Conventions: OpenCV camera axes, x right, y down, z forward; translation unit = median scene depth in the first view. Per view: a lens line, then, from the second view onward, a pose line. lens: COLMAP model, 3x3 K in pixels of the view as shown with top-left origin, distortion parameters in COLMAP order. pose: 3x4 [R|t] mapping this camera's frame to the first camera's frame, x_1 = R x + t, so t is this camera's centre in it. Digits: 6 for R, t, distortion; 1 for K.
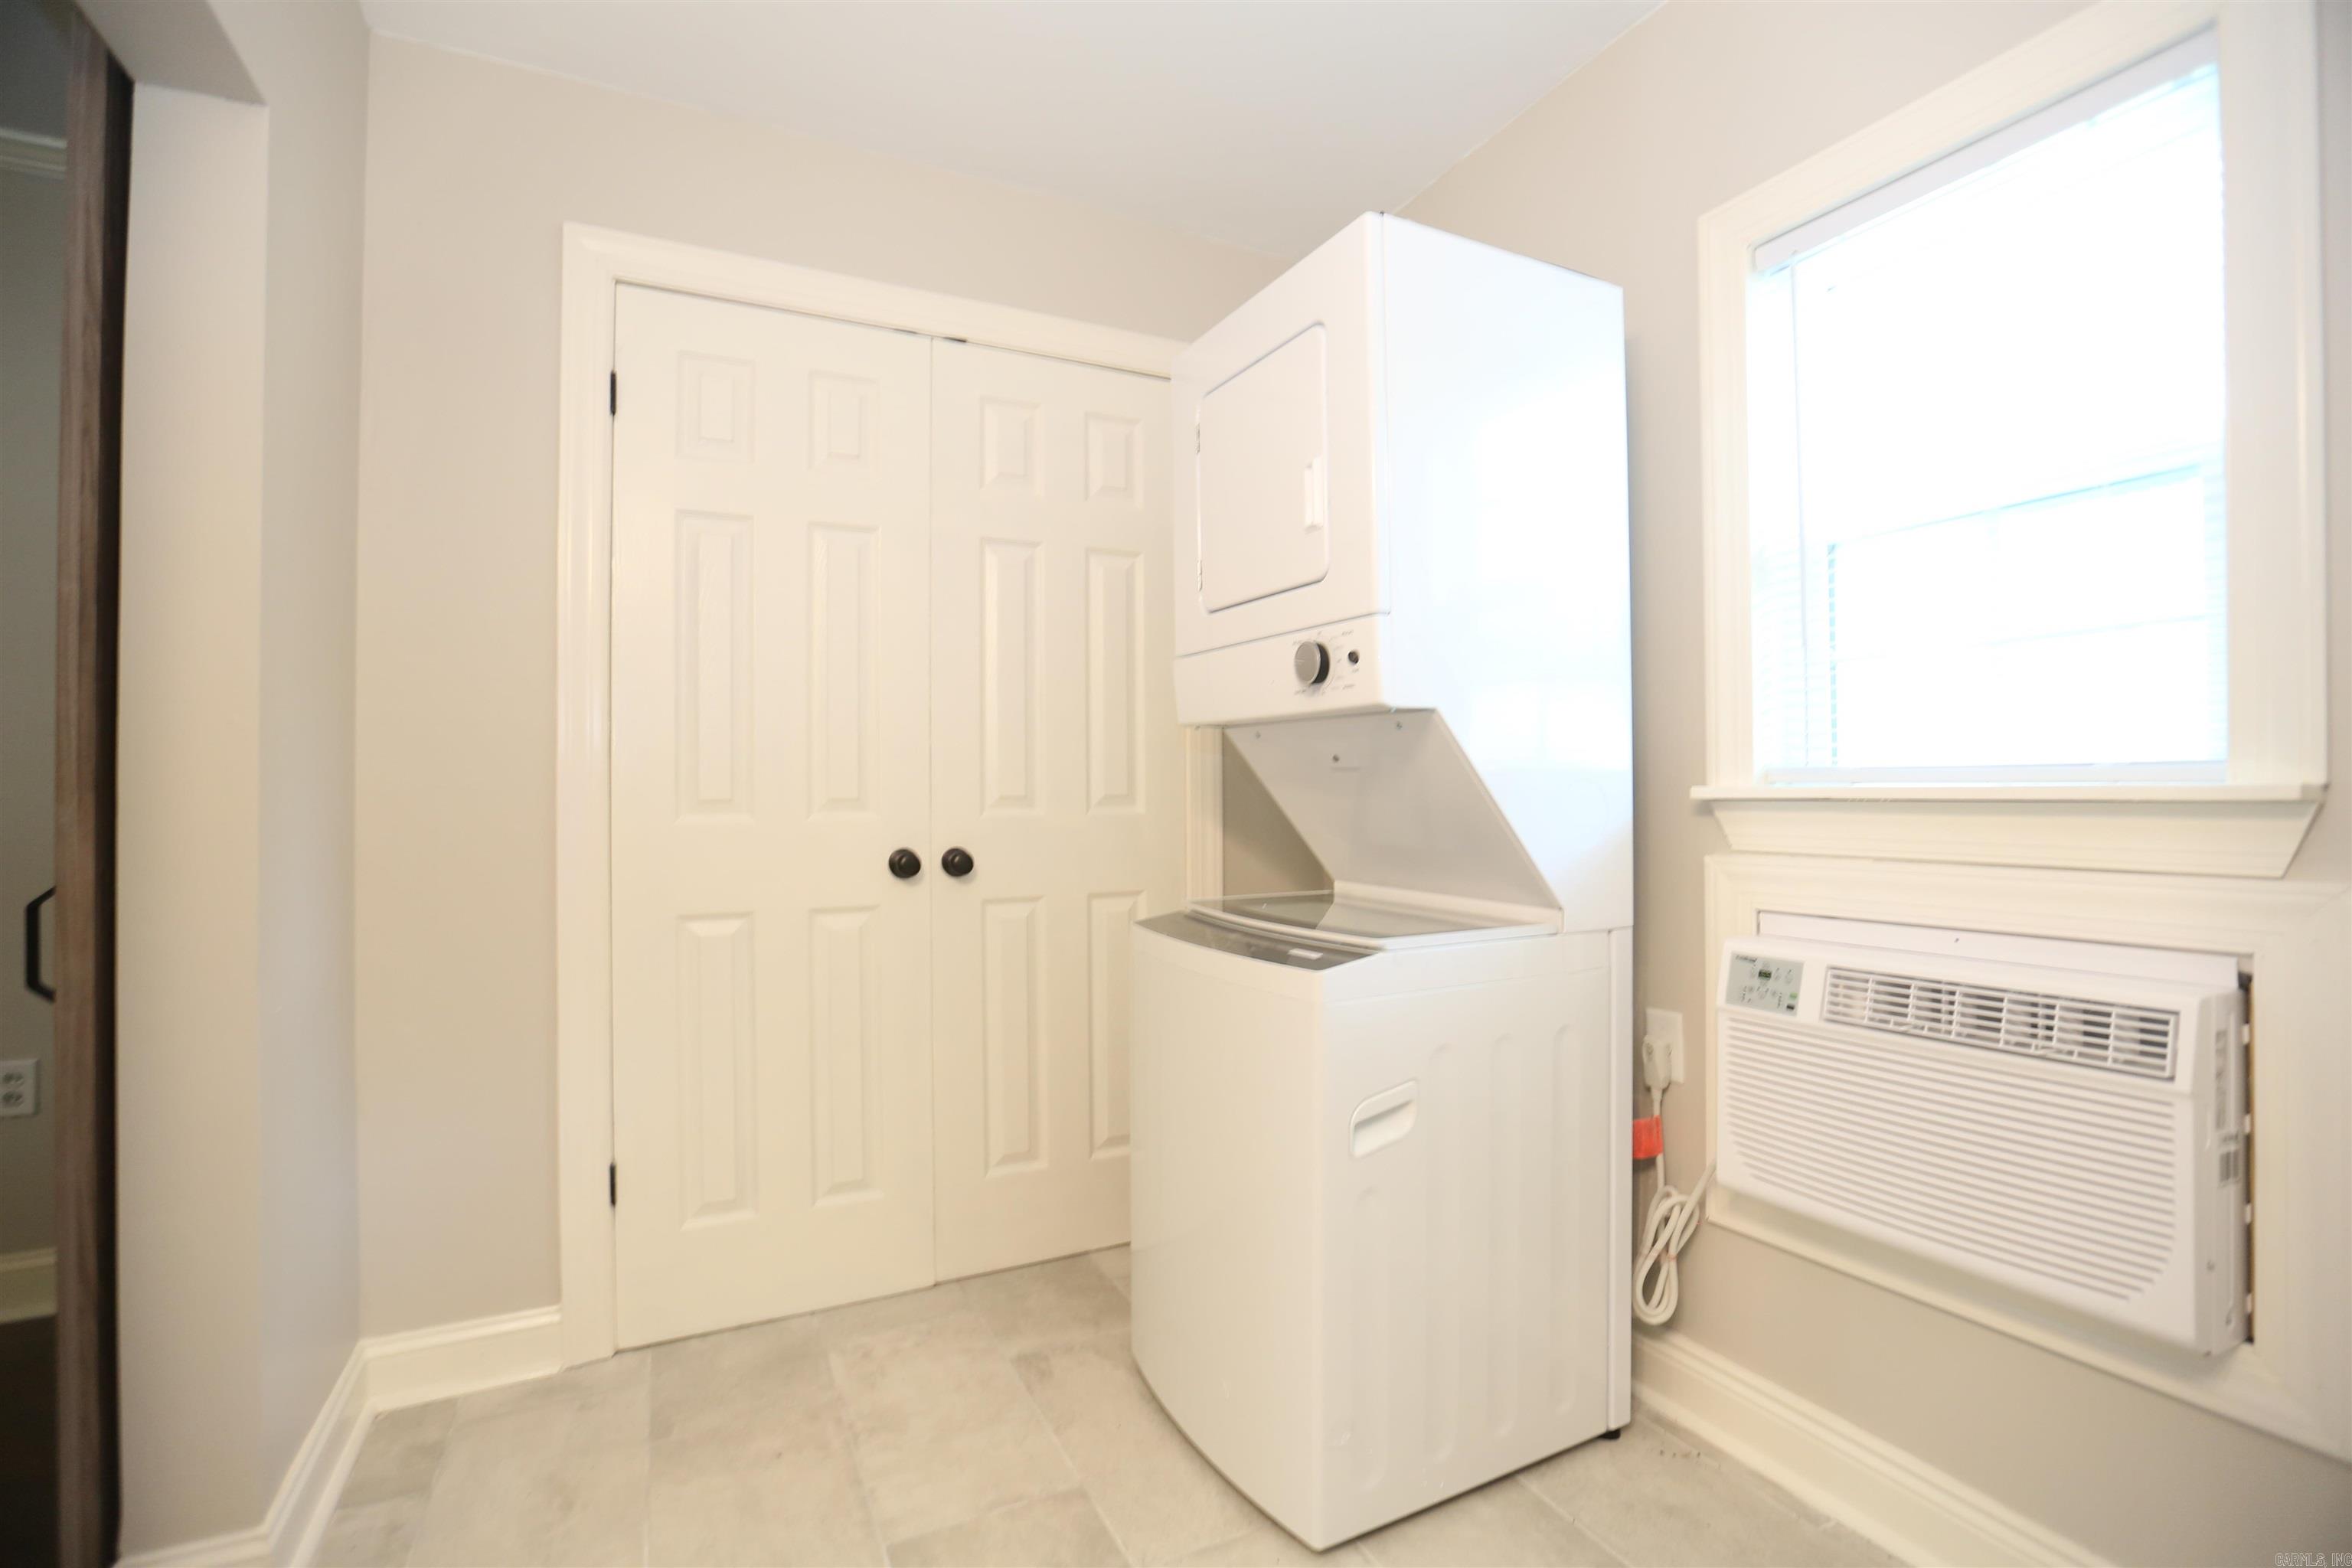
lens RADIAL K [[1069.5, 0, 1170.4], [0, 1069.5, 779.1], [0, 0, 1]] dist [-0.061732, 0.025400]
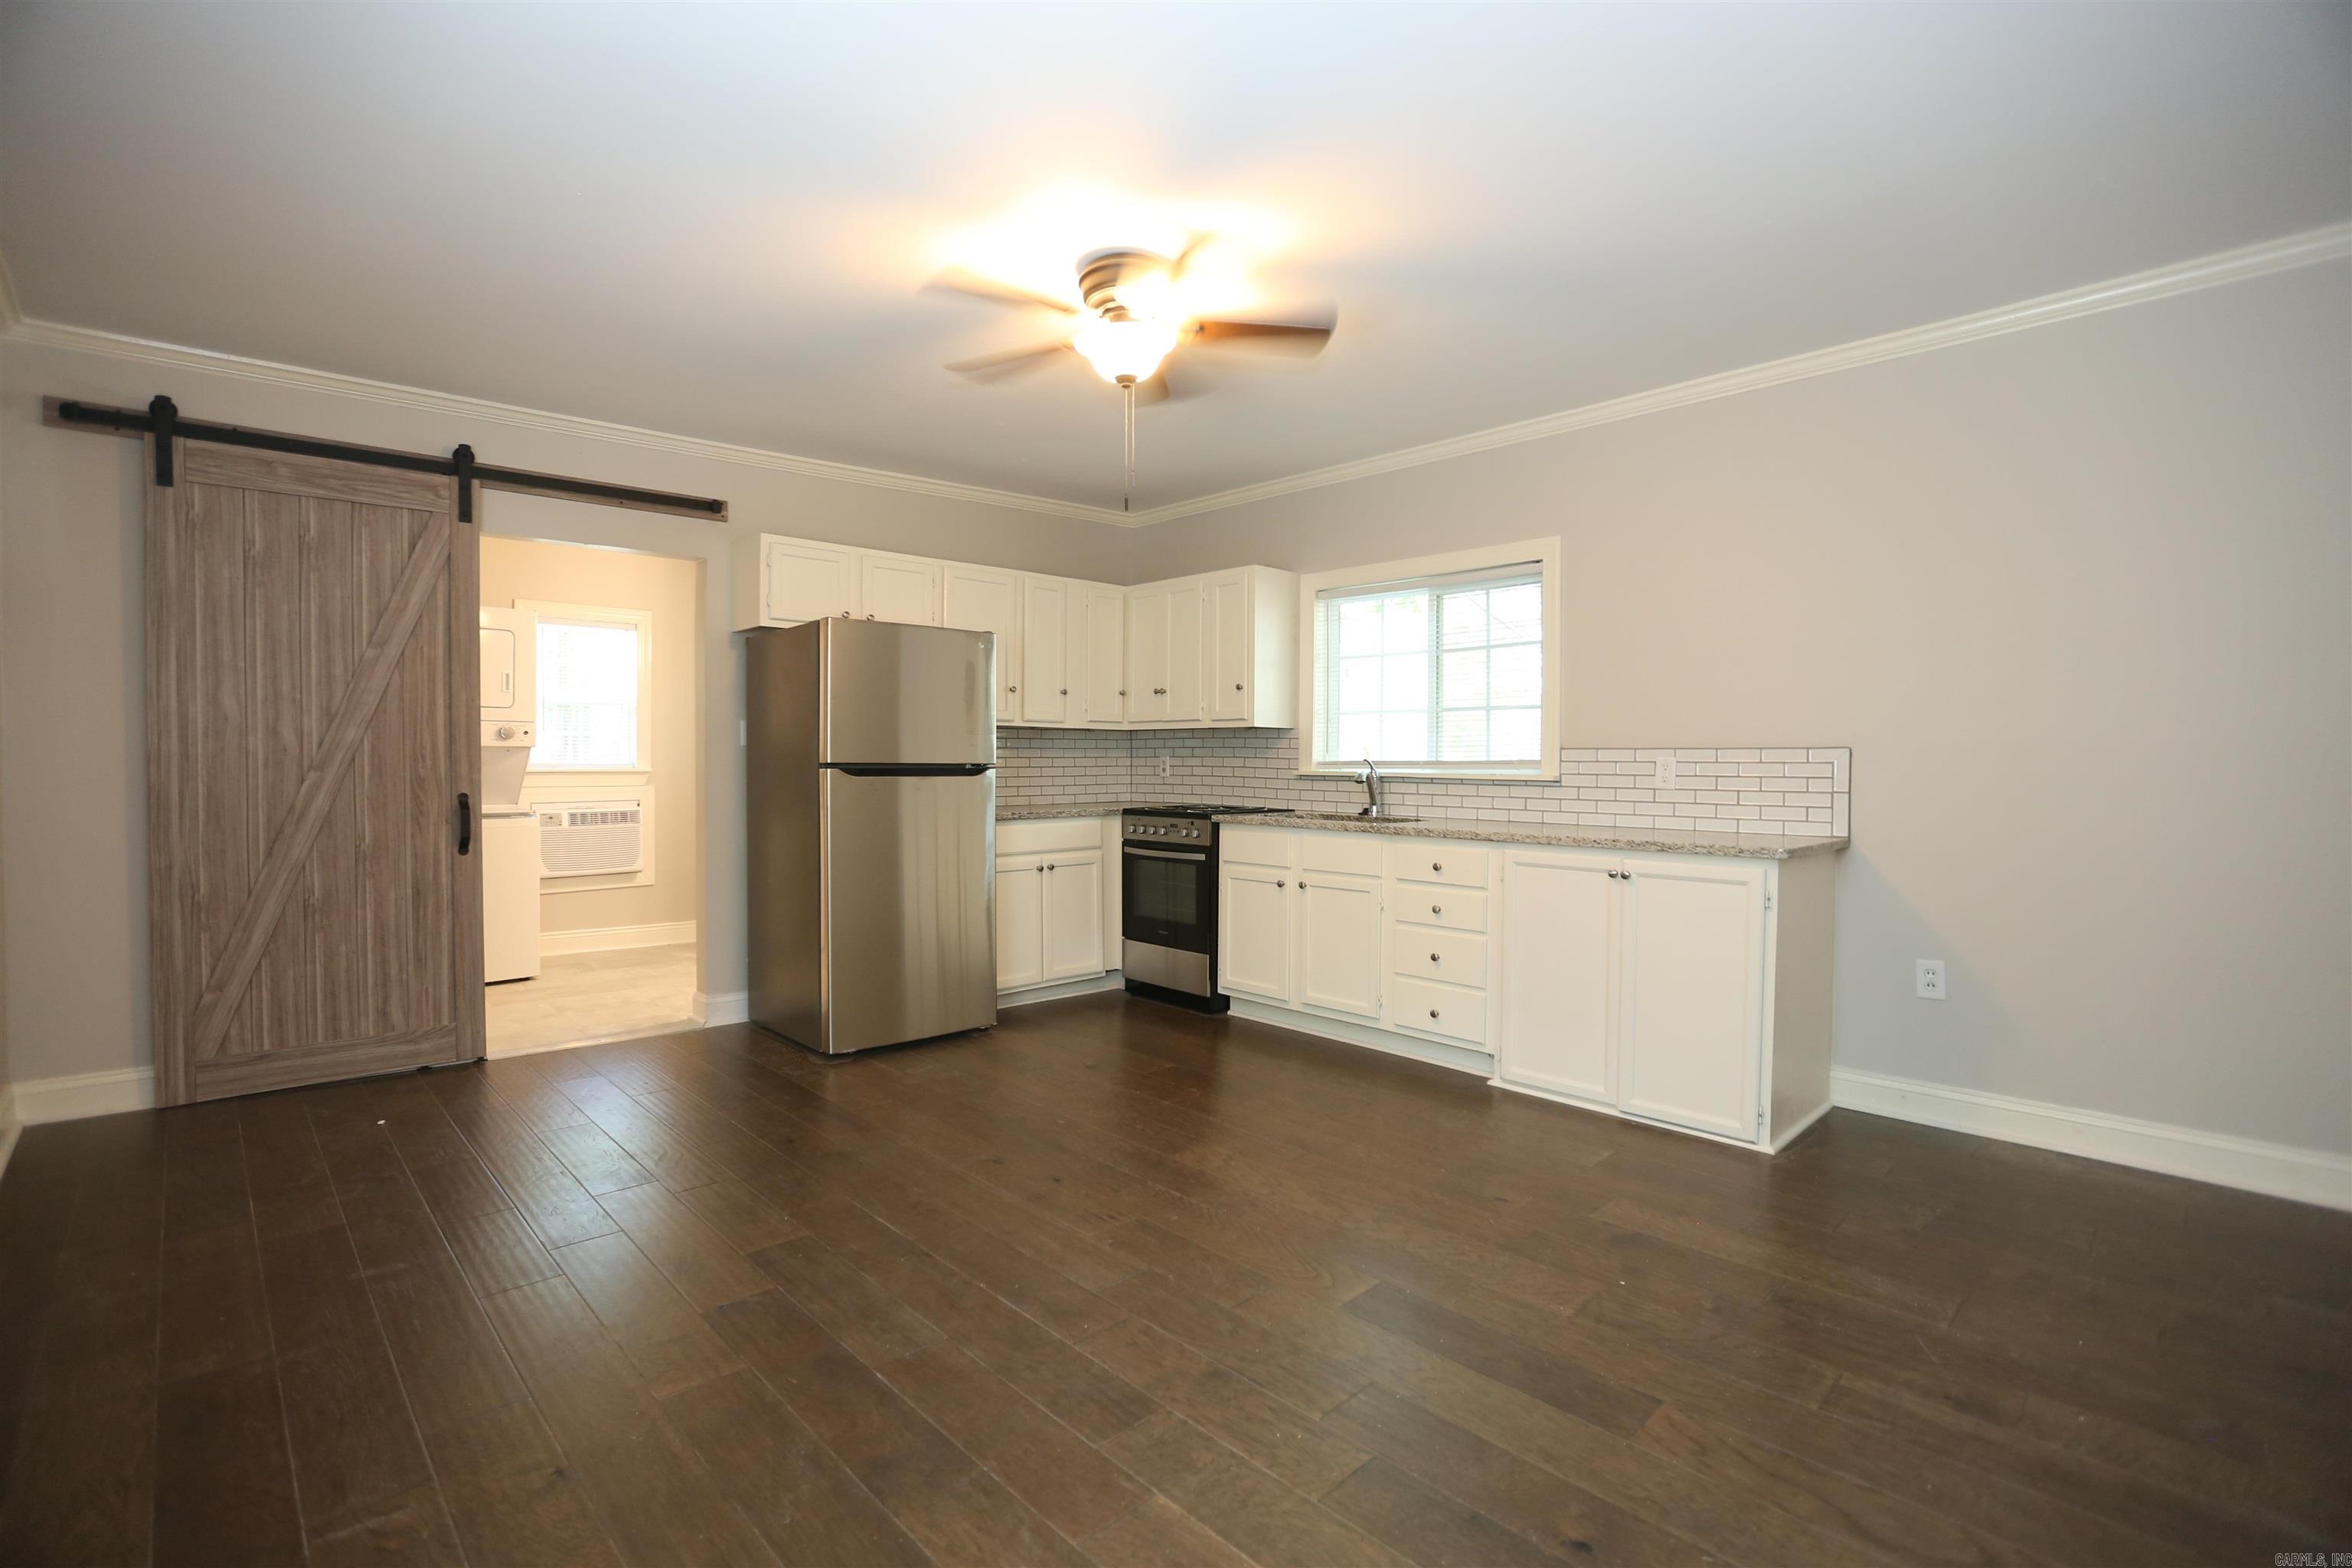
lens RADIAL K [[1069.5, 0, 1170.4], [0, 1069.5, 779.1], [0, 0, 1]] dist [-0.061732, 0.025400]
pose [[-0.276687, -0.011142, 0.960896, -3.807182], [-0.012777, 0.999887, 0.007915, -0.013579], [-0.960875, -0.010087, -0.276798, -0.109726]]
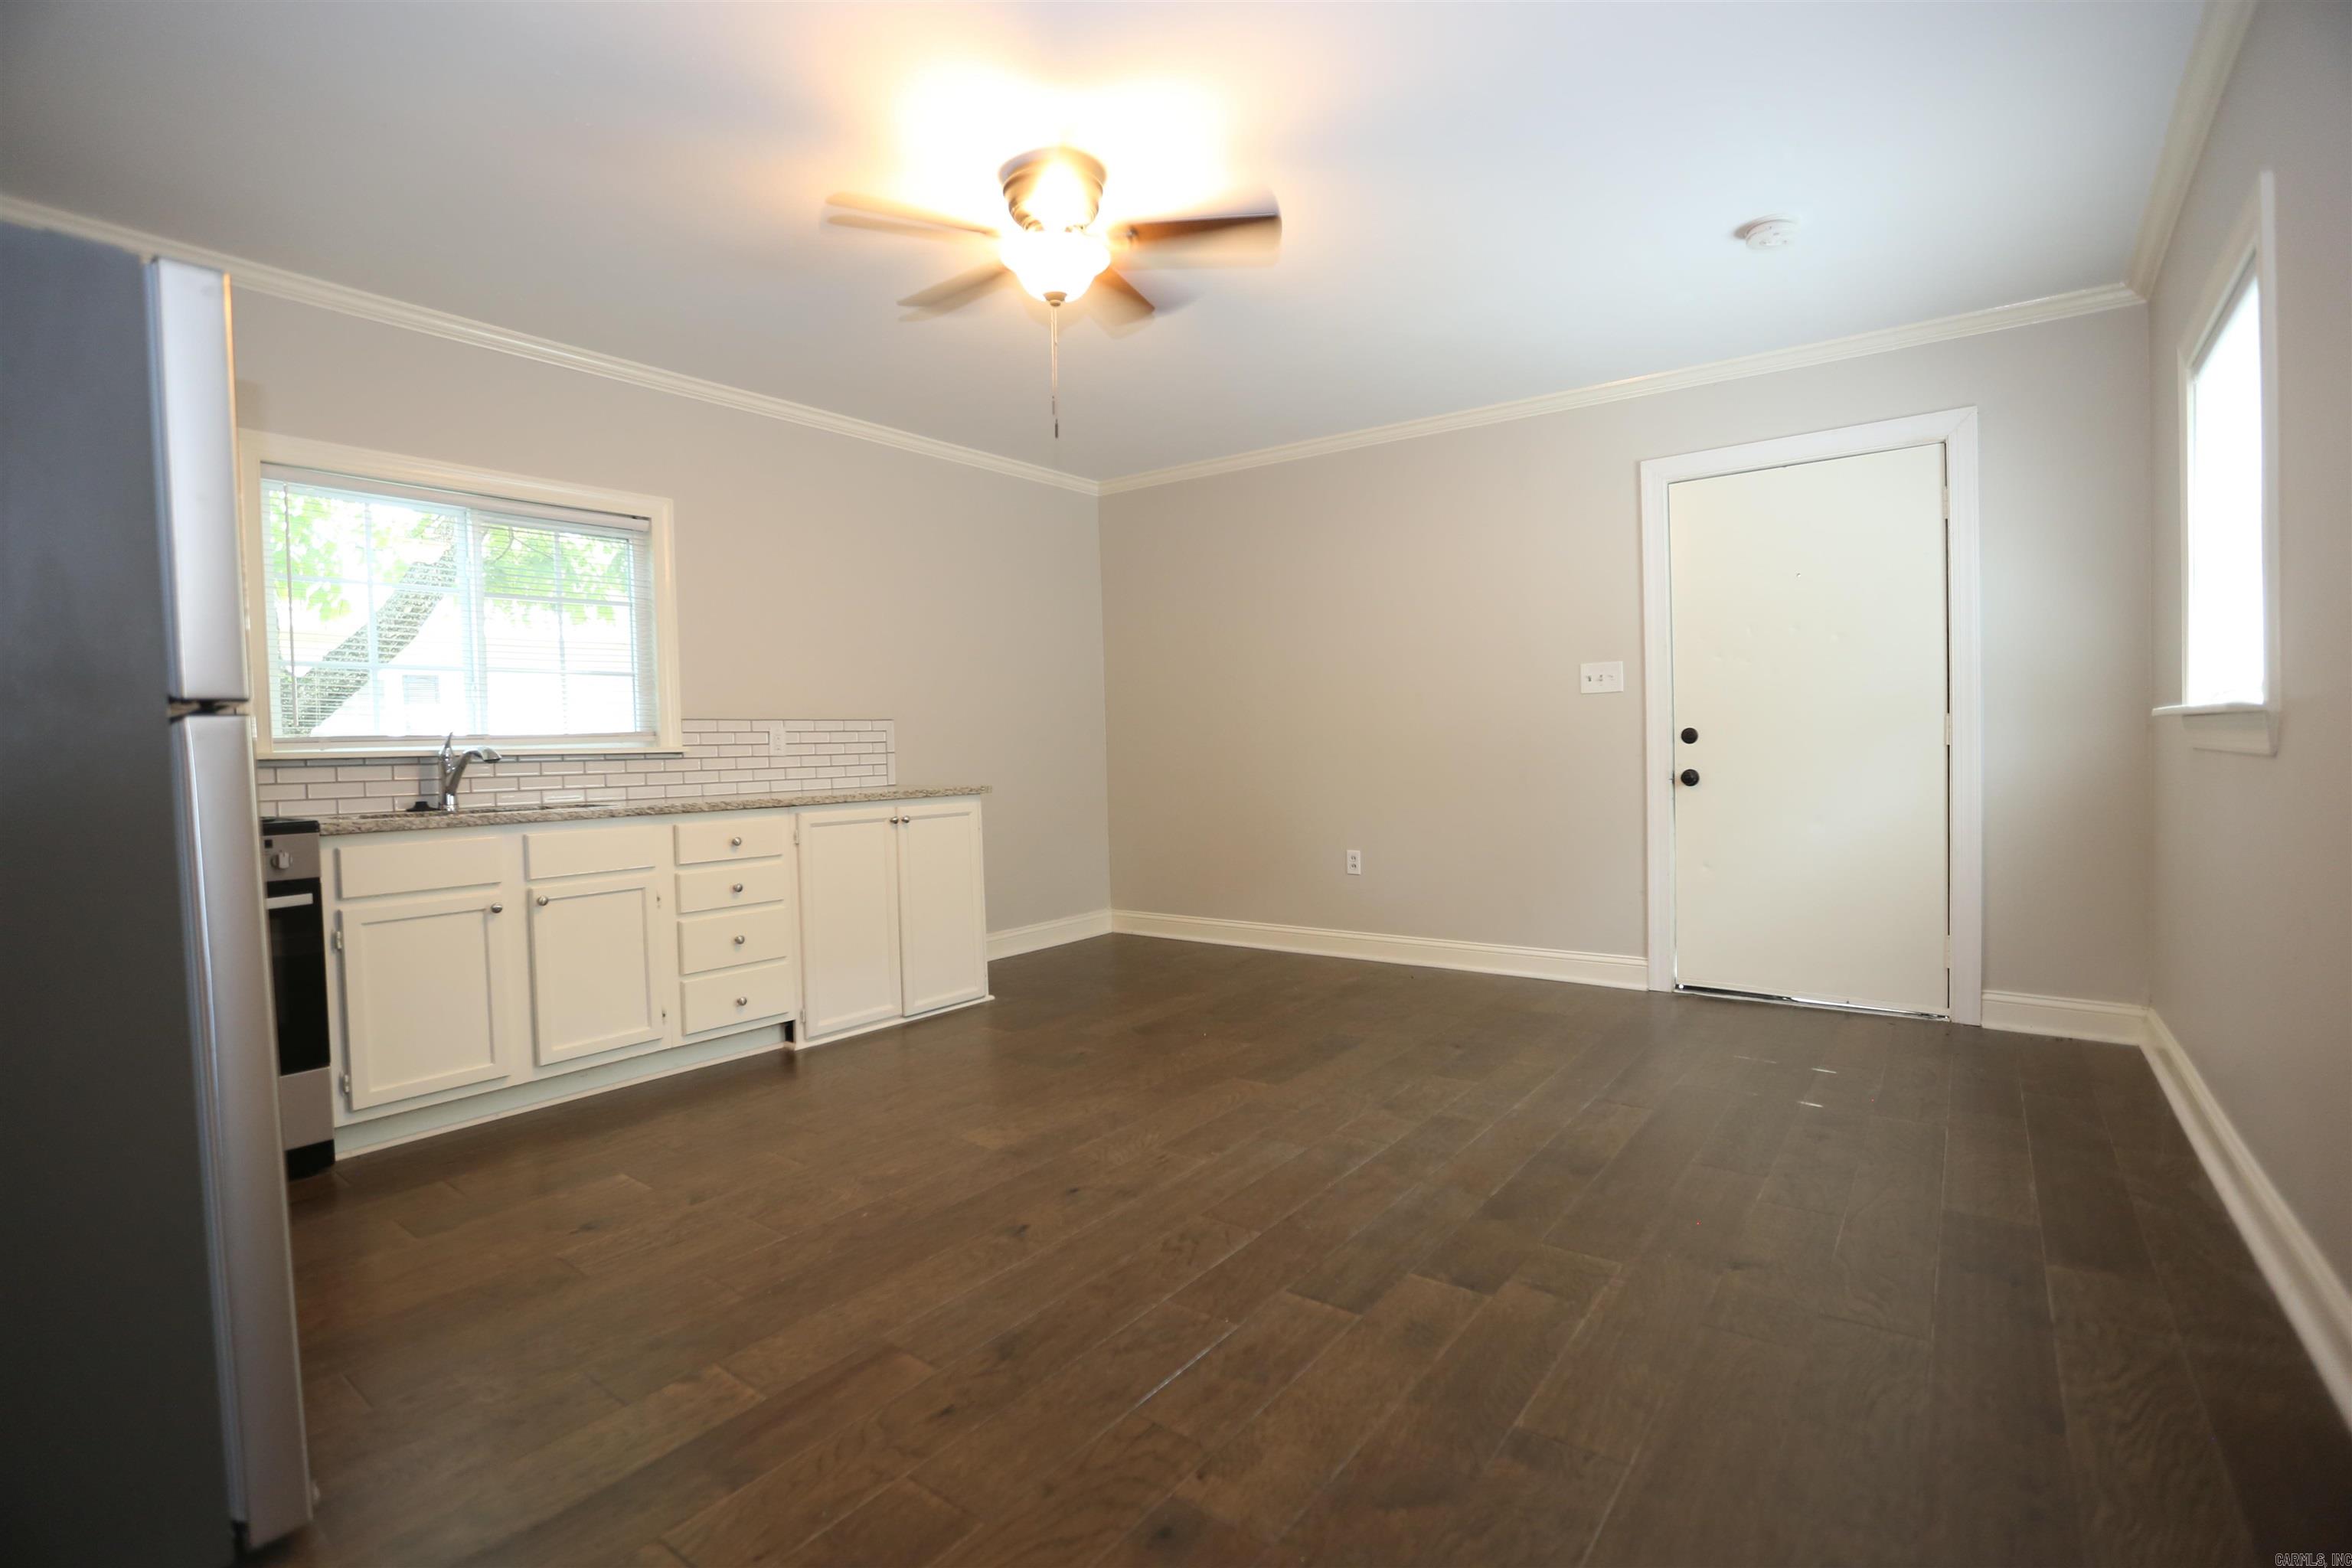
lens RADIAL K [[1069.5, 0, 1170.4], [0, 1069.5, 779.1], [0, 0, 1]] dist [-0.061732, 0.025400]
pose [[-0.904889, 0.044740, -0.423290, -1.403773], [0.038972, 0.998992, 0.022276, 0.055796], [0.423860, 0.003661, -0.905720, 1.097974]]
